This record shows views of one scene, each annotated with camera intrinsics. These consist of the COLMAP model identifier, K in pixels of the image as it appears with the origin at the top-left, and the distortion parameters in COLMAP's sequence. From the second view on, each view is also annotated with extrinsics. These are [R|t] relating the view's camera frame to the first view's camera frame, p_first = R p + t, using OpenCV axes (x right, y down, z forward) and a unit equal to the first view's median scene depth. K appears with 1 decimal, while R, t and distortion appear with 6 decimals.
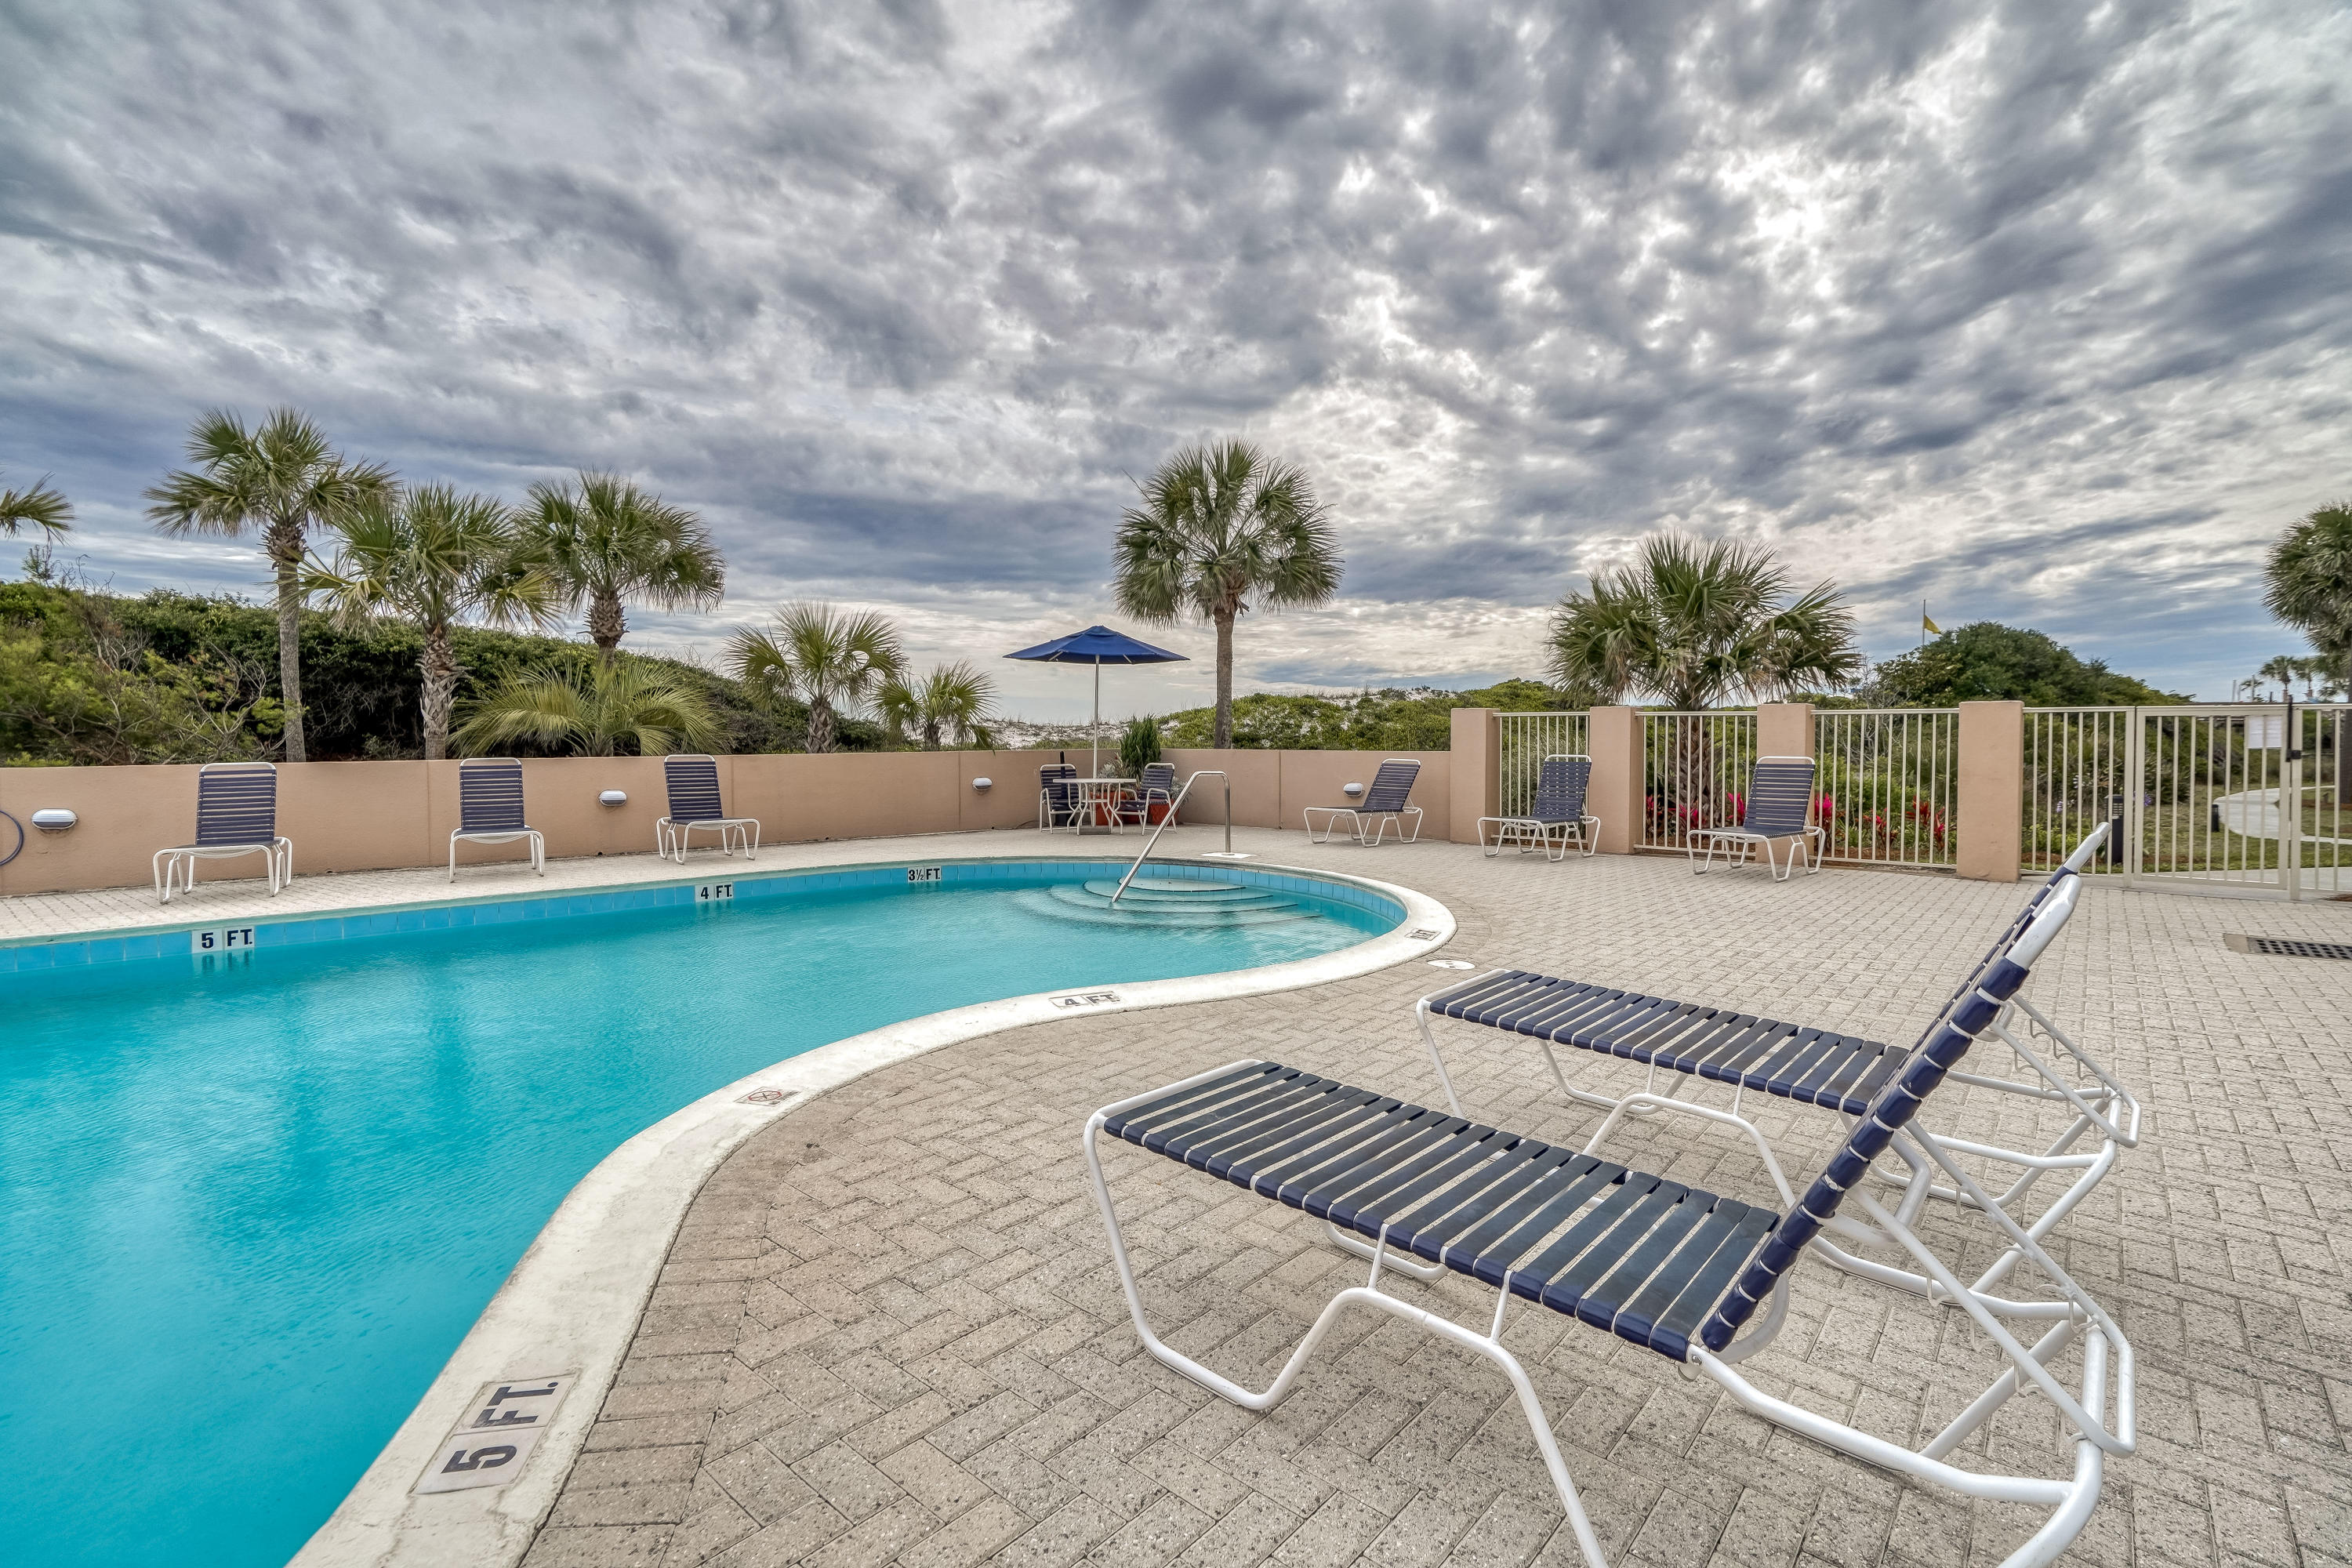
lens RADIAL K [[1096.7, 0, 1164.0], [0, 1096.7, 775.3], [0, 0, 1]] dist [0.001163, 0.000644]
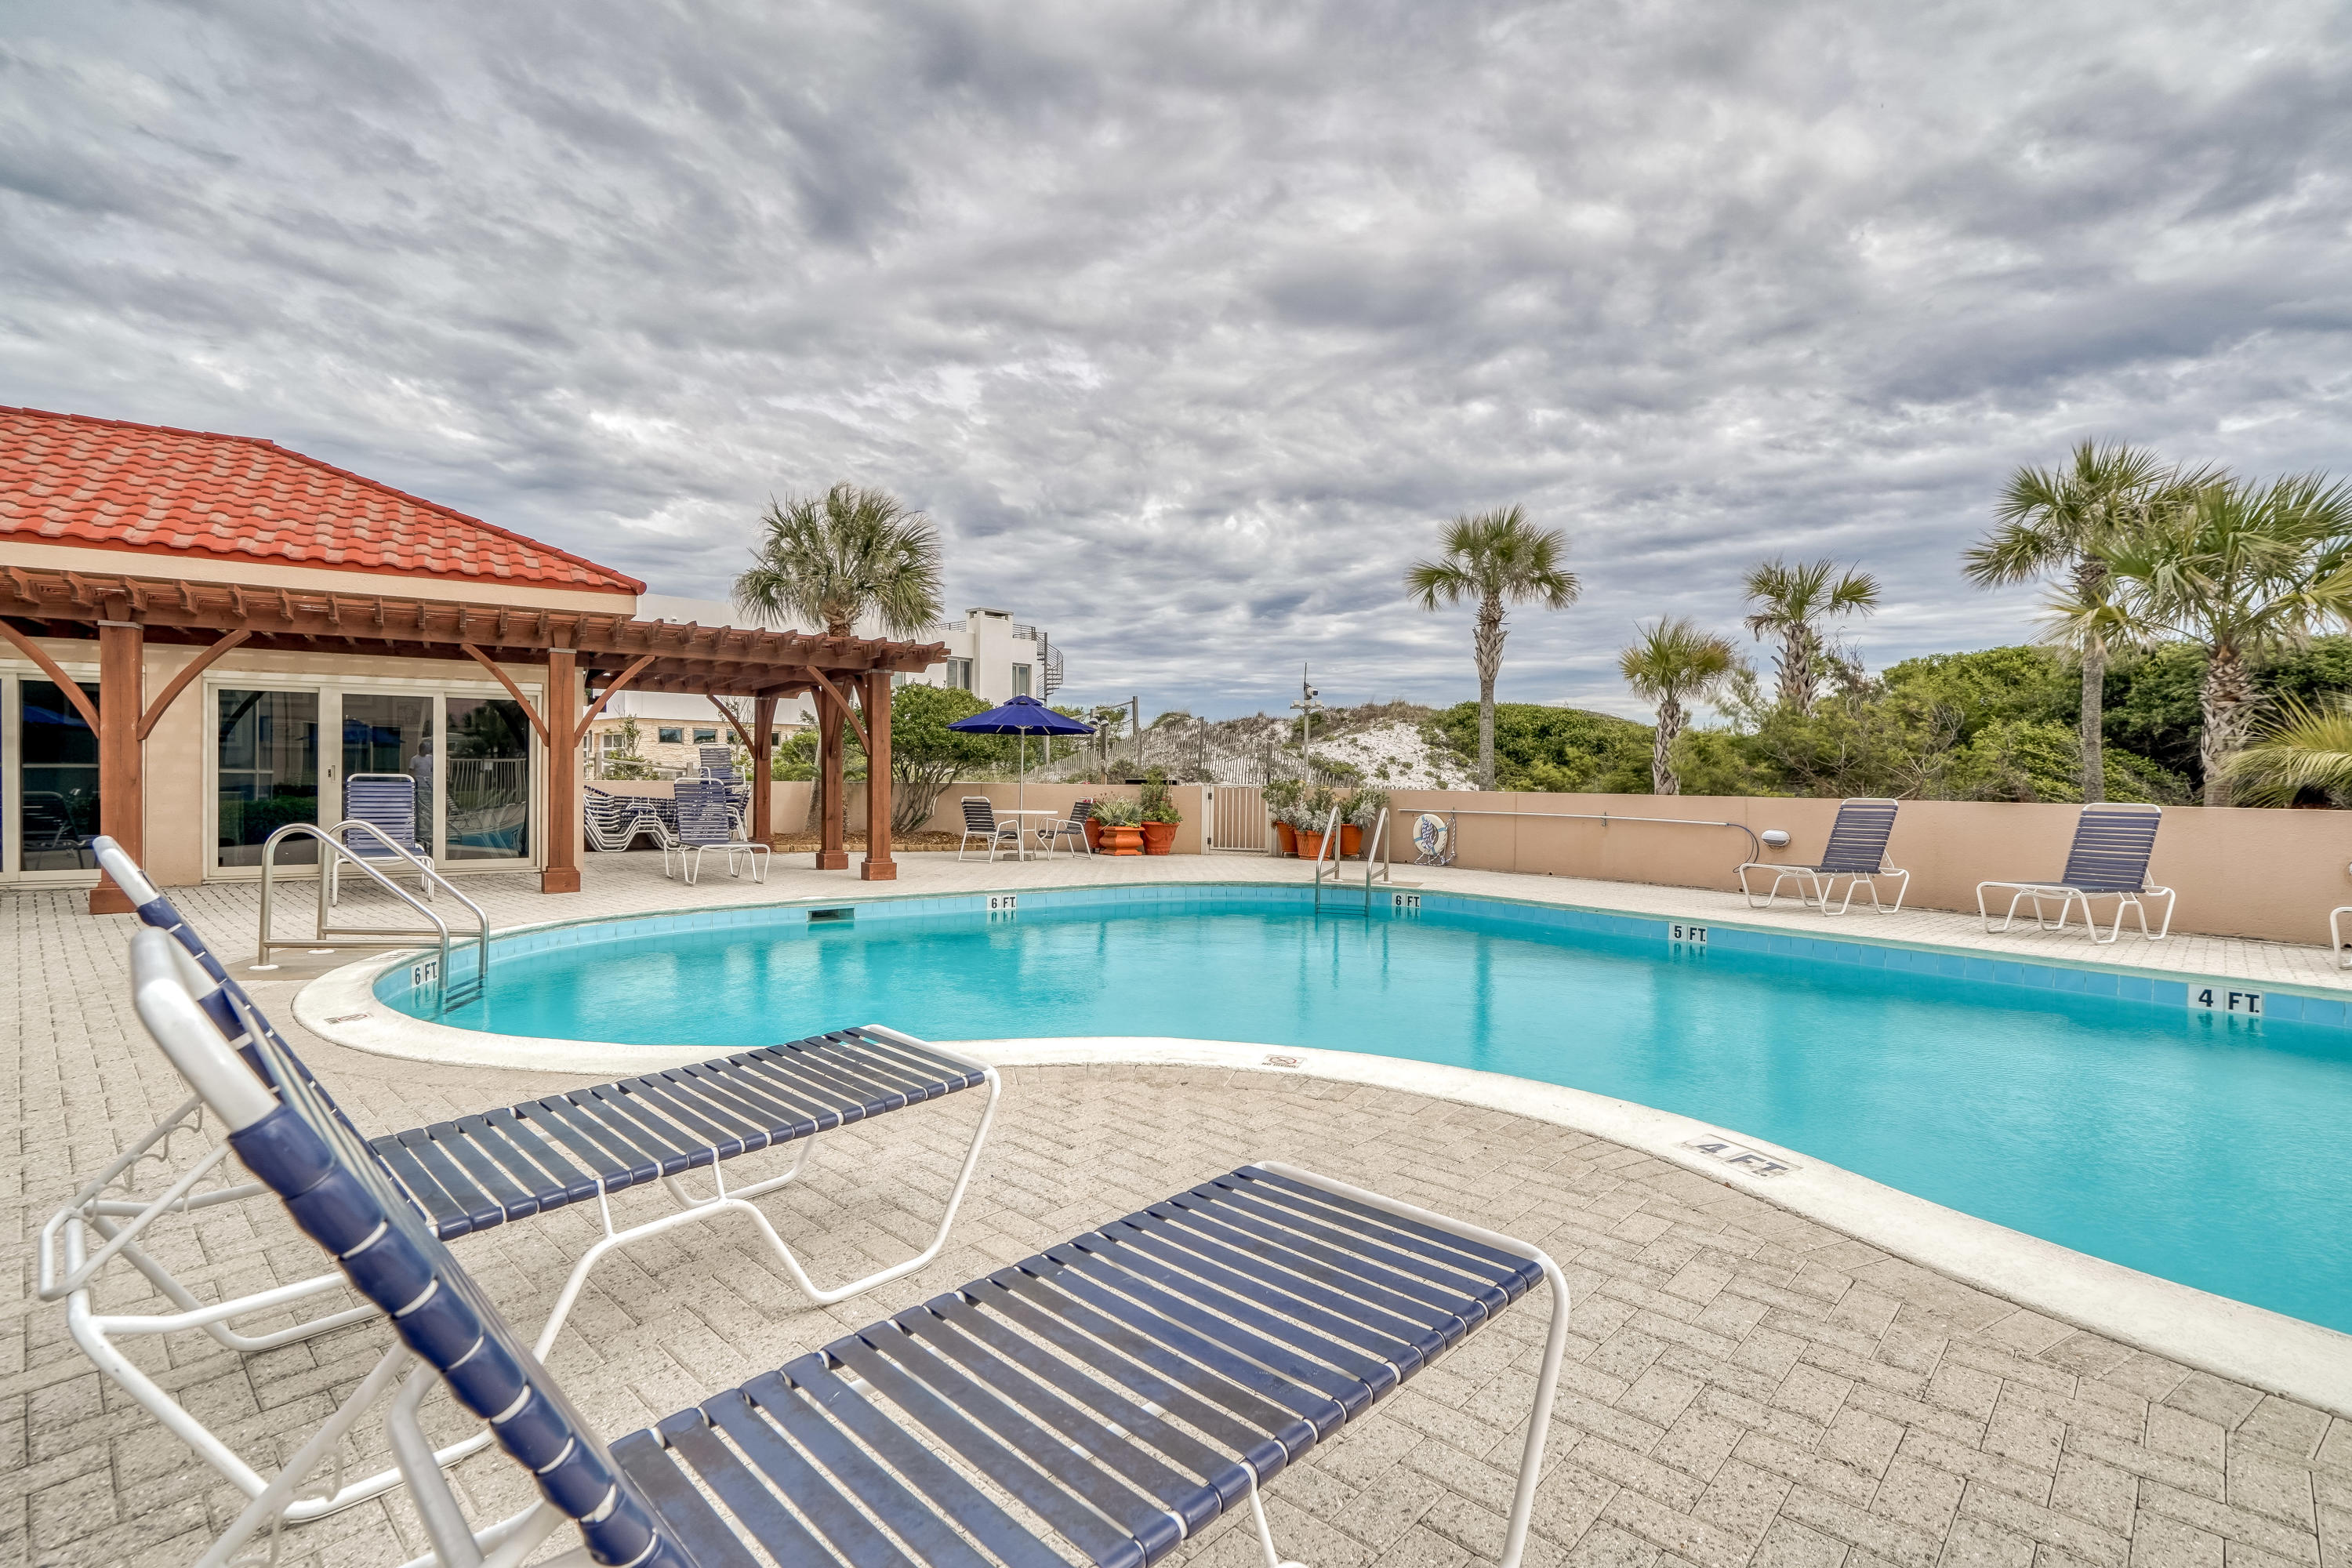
lens RADIAL K [[1096.7, 0, 1164.0], [0, 1096.7, 775.3], [0, 0, 1]] dist [0.001163, 0.000644]
pose [[-0.043211, 0.005270, -0.999052, 0.217081], [-0.051528, 0.998643, 0.007496, -0.004333], [0.997736, 0.051803, -0.042880, 0.240393]]
